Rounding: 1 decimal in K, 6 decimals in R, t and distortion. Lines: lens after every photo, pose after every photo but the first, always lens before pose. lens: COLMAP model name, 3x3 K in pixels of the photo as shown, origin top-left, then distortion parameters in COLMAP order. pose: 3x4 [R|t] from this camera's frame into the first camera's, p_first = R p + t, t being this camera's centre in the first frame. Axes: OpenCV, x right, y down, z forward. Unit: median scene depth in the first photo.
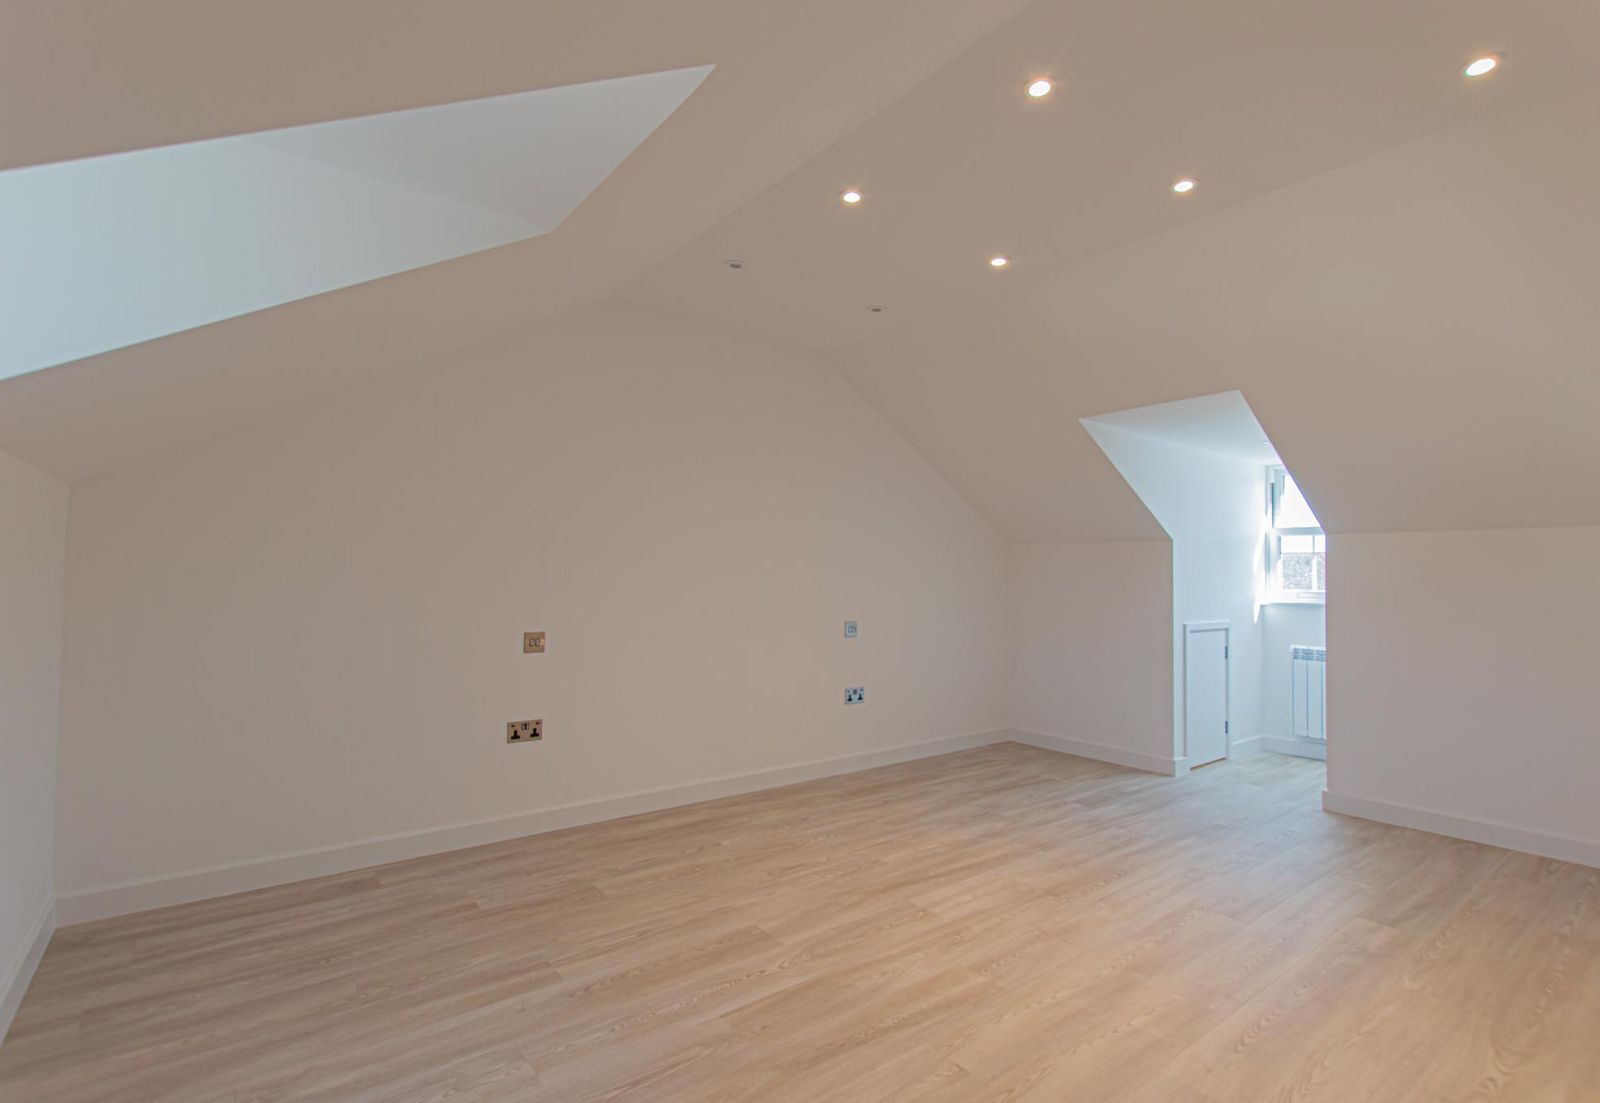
lens RADIAL K [[751.8, 0, 807.5], [0, 751.8, 558.4], [0, 0, 1]] dist [0.000952, -0.000647]
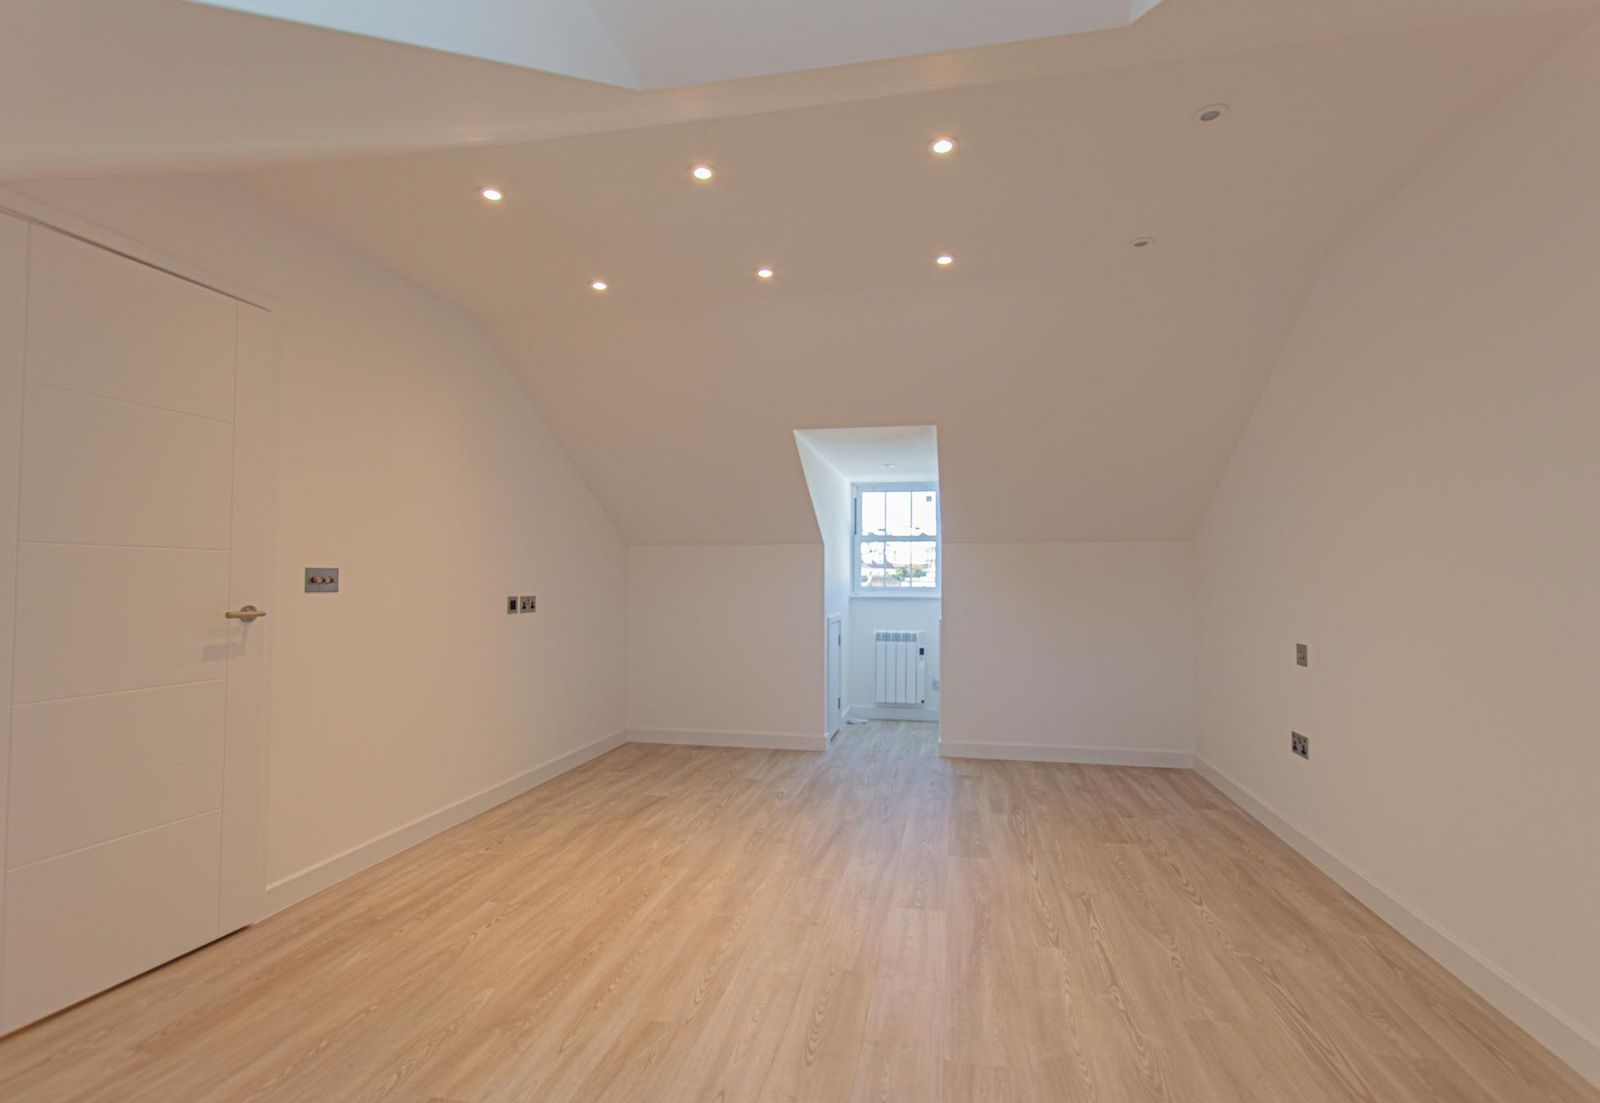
lens RADIAL K [[751.8, 0, 807.5], [0, 751.8, 558.4], [0, 0, 1]] dist [0.000952, -0.000647]
pose [[-0.756539, -0.034512, -0.653037, 0.996496], [0.005247, 0.998254, -0.058834, 0.058609], [0.653927, -0.047937, -0.755037, 1.769808]]
